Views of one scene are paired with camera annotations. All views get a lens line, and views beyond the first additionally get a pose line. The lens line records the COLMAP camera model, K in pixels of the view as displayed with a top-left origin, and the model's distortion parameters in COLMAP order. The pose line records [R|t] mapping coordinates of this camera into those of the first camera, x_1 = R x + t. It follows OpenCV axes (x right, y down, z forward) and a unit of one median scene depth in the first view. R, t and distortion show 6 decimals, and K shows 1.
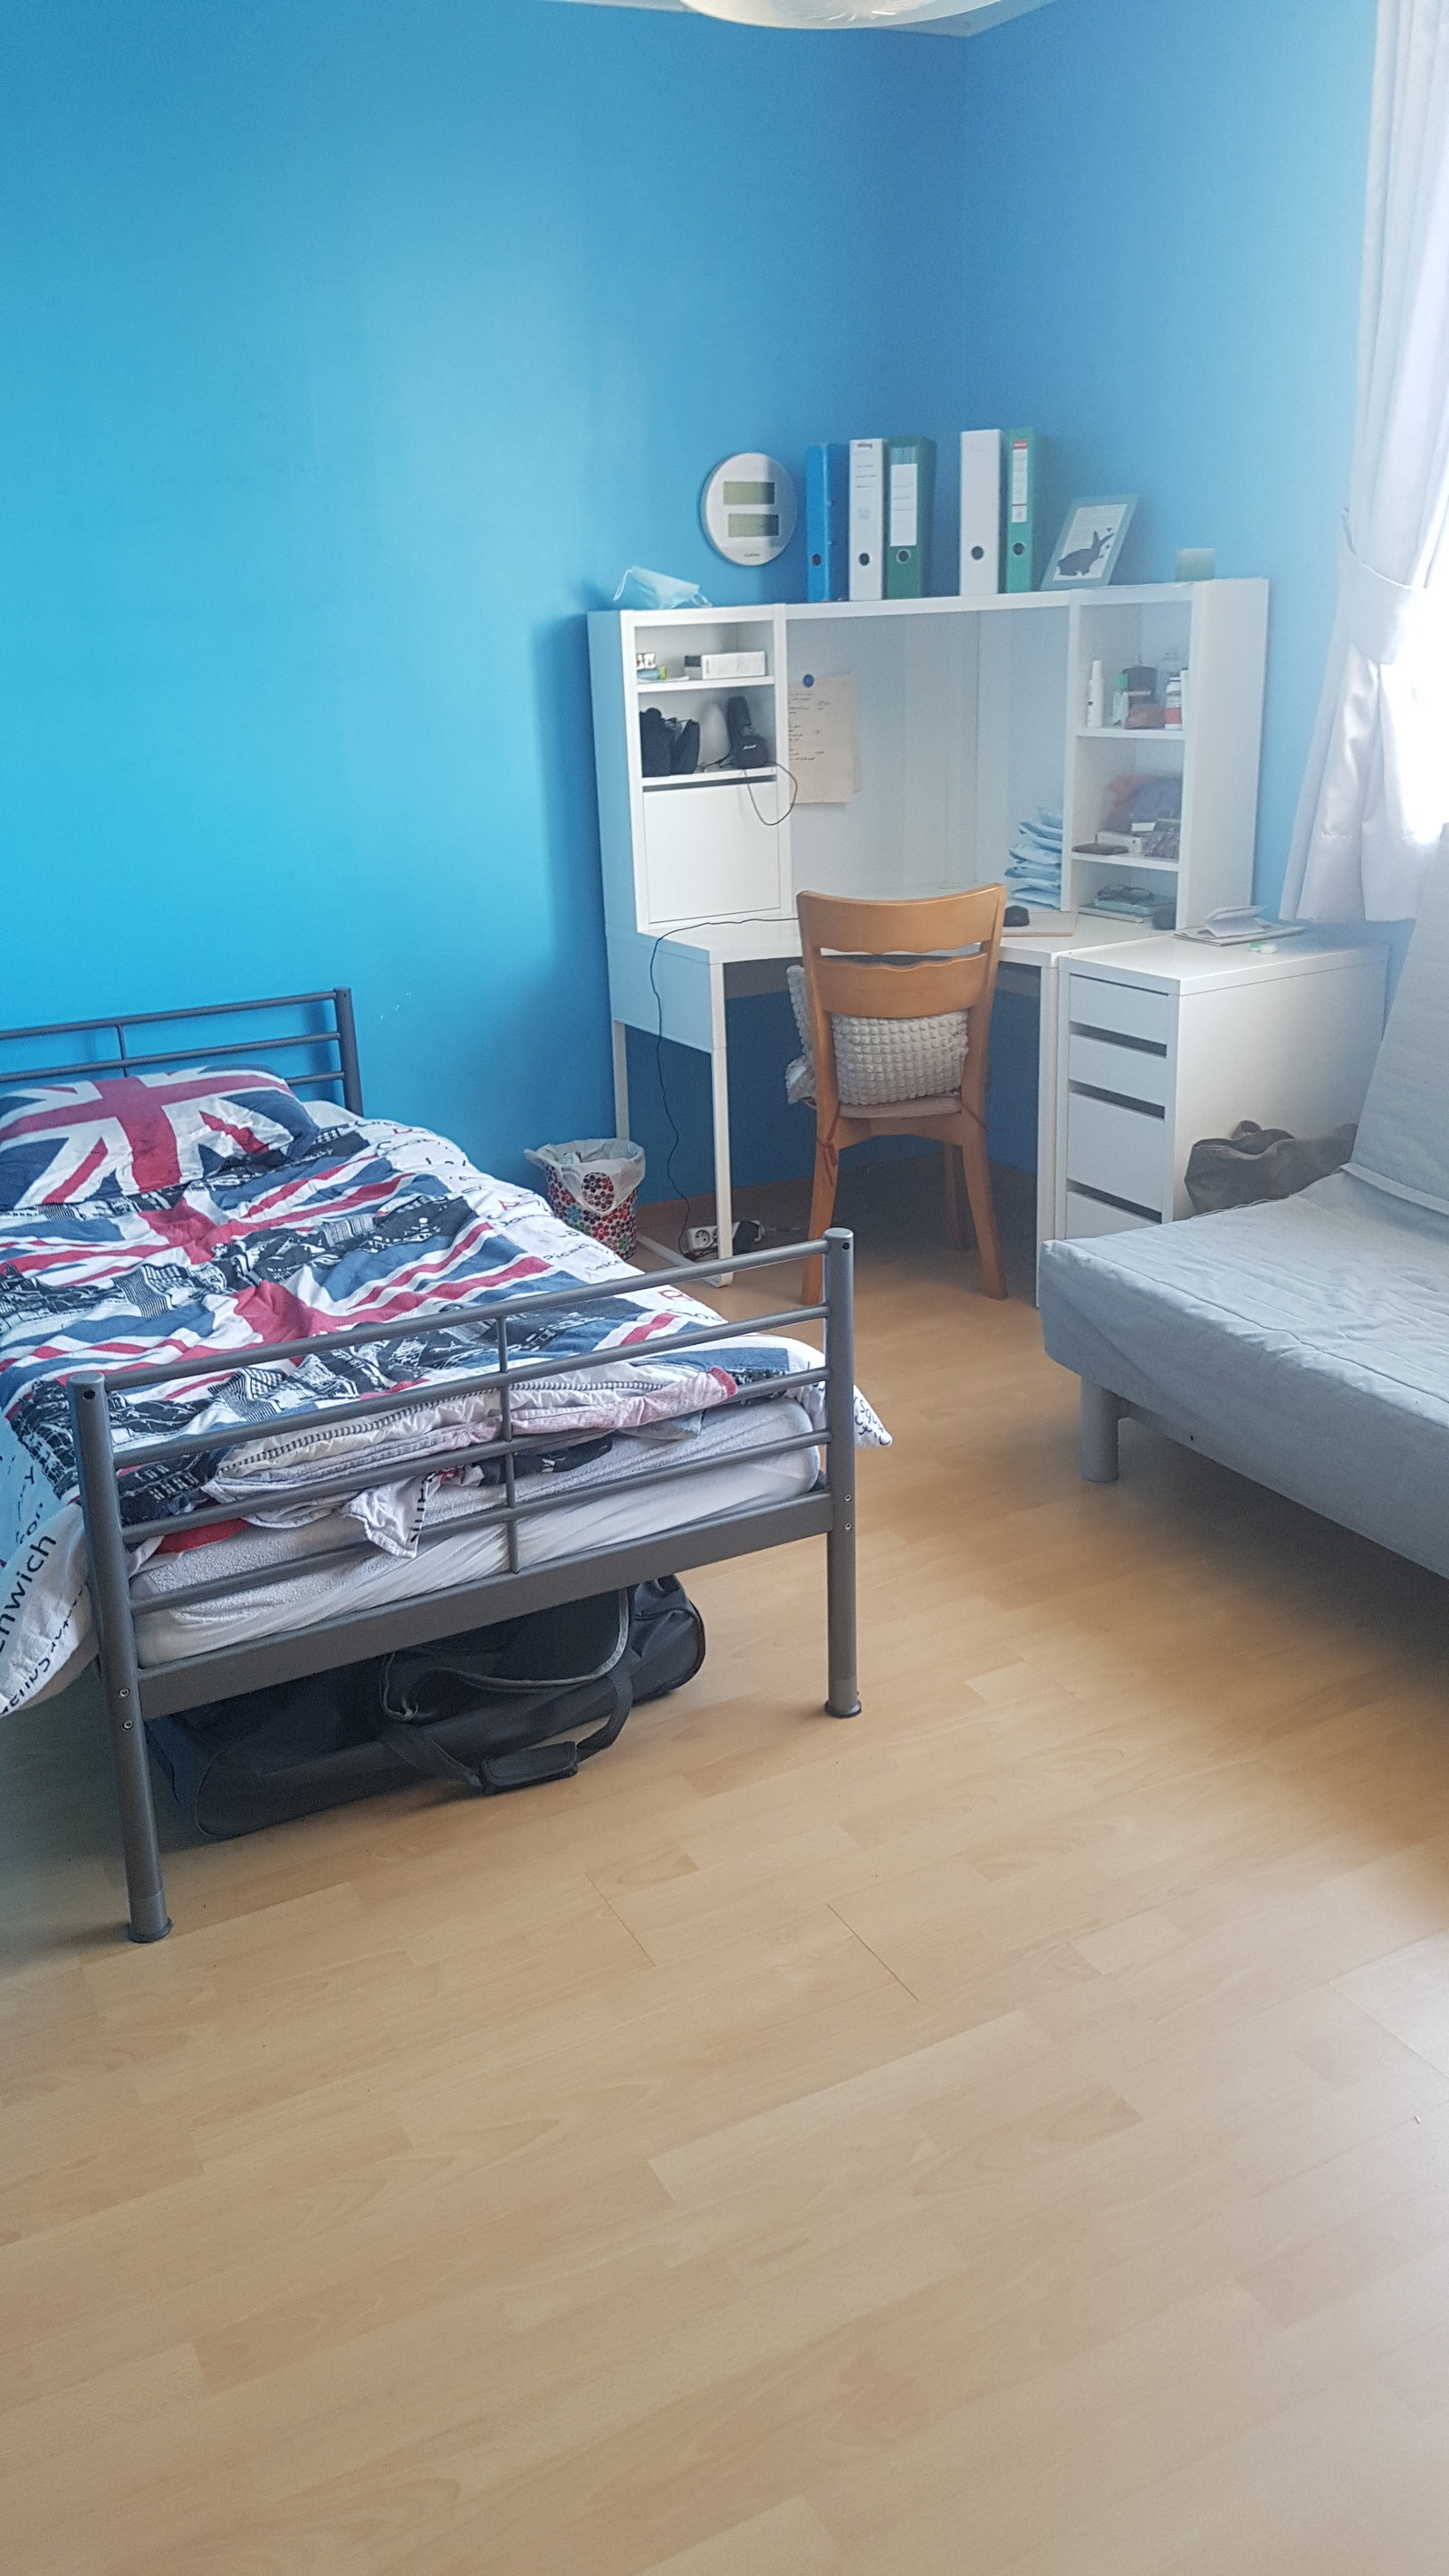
lens RADIAL K [[1961.5, 0, 678.8], [0, 1961.5, 1213.2], [0, 0, 1]] dist [0.229786, -0.484851]
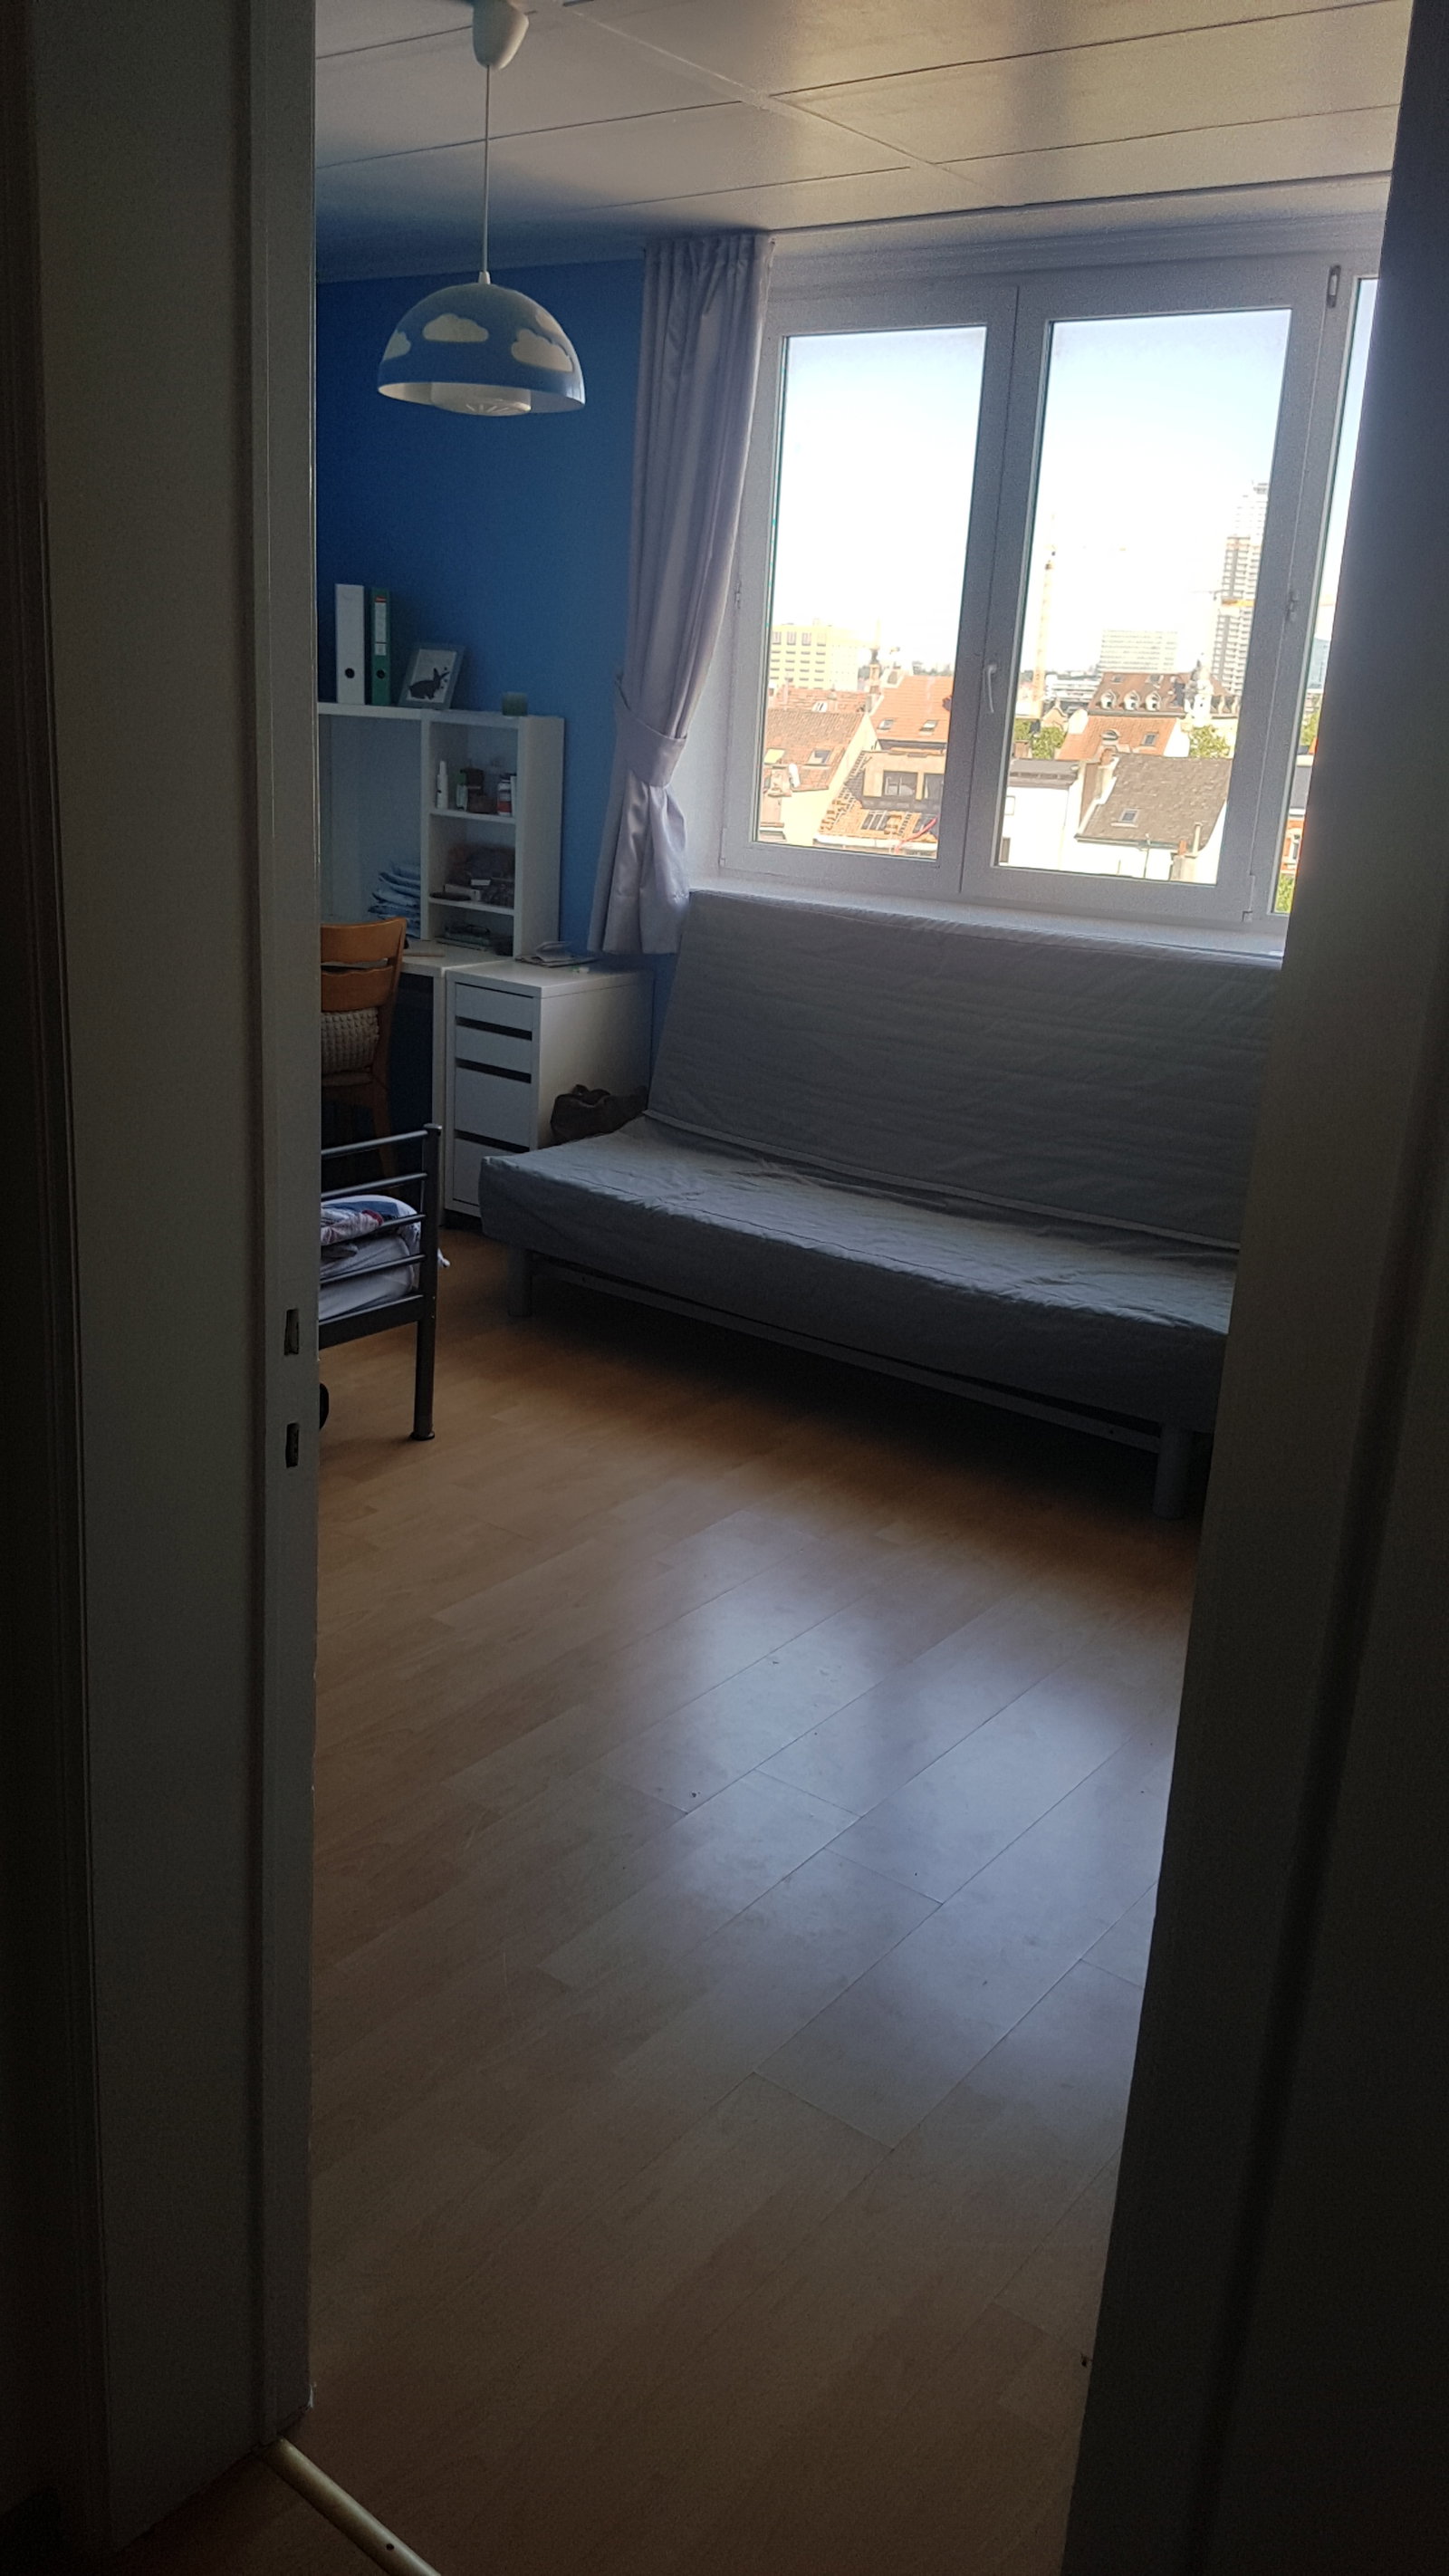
lens RADIAL K [[1961.5, 0, 678.8], [0, 1961.5, 1213.2], [0, 0, 1]] dist [0.229786, -0.484851]
pose [[0.900070, -0.029252, 0.434762, -0.273067], [0.039229, 0.999132, -0.013990, 0.069166], [-0.433976, 0.029647, 0.900437, -0.331827]]
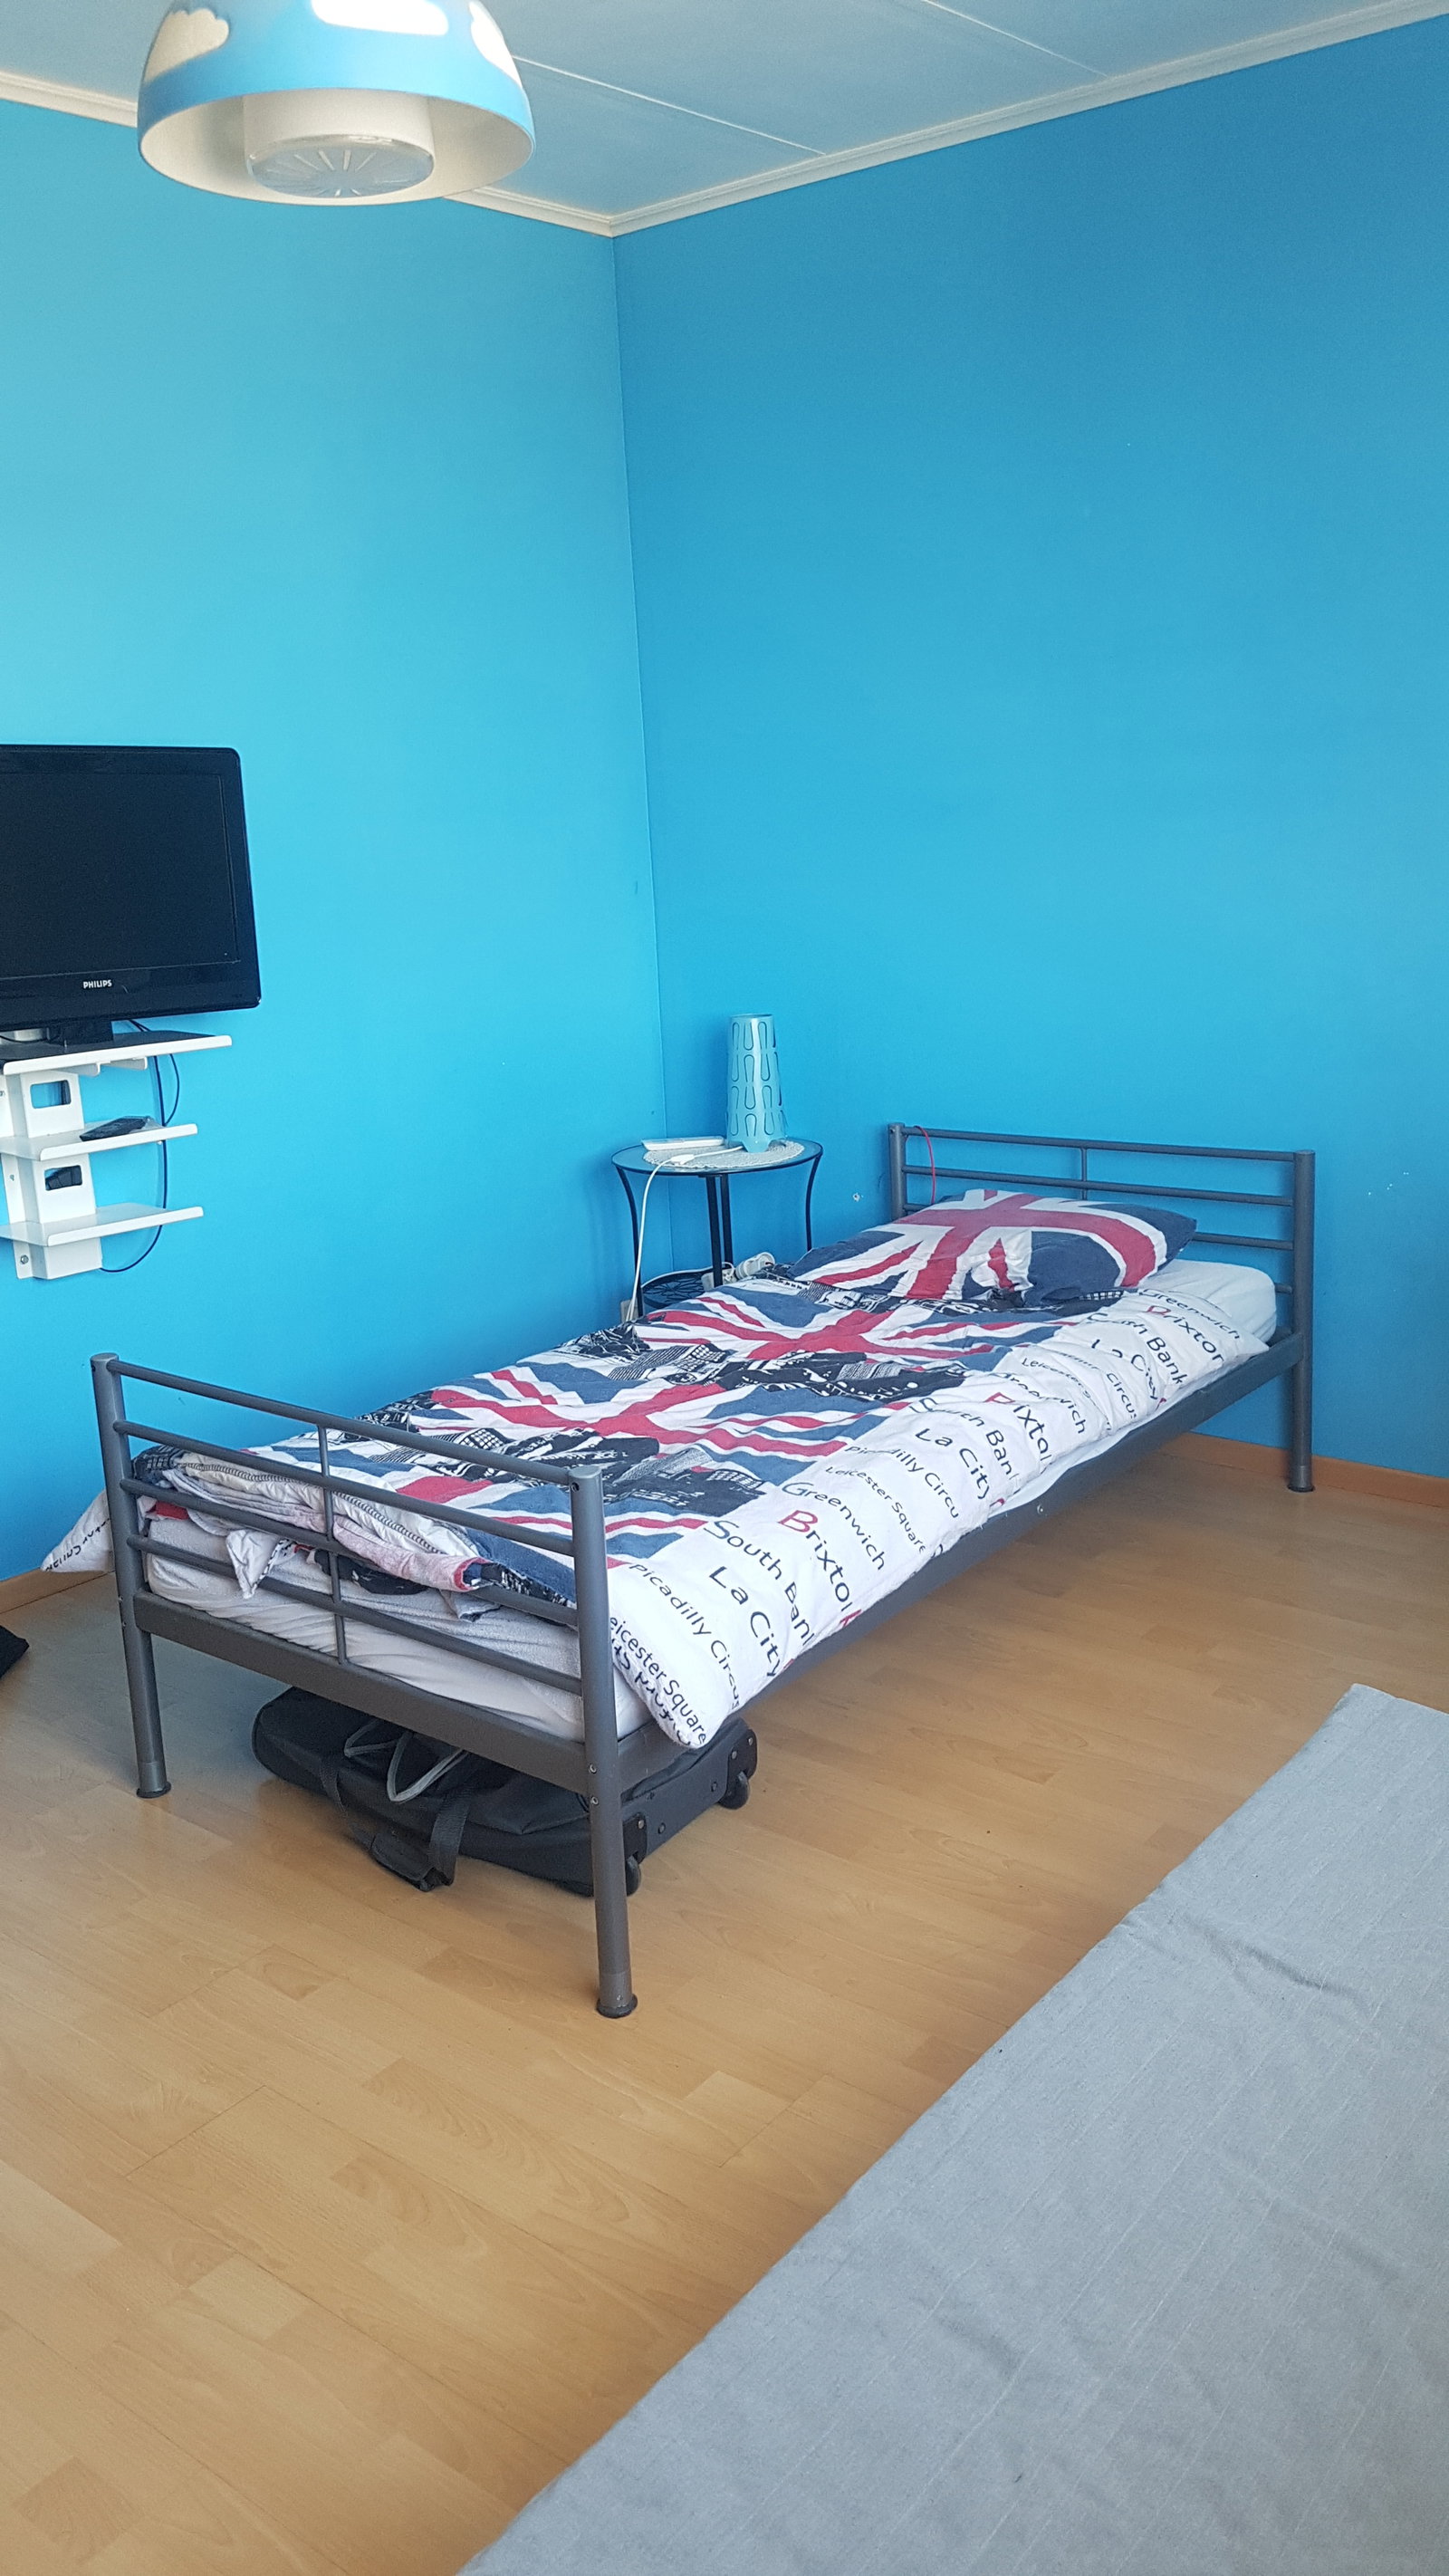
lens RADIAL K [[1961.5, 0, 678.8], [0, 1961.5, 1213.2], [0, 0, 1]] dist [0.229786, -0.484851]
pose [[0.394413, 0.207395, -0.895224, 0.546731], [-0.226157, 0.966142, 0.124186, -0.140059], [0.890669, 0.153480, 0.427963, 0.390207]]
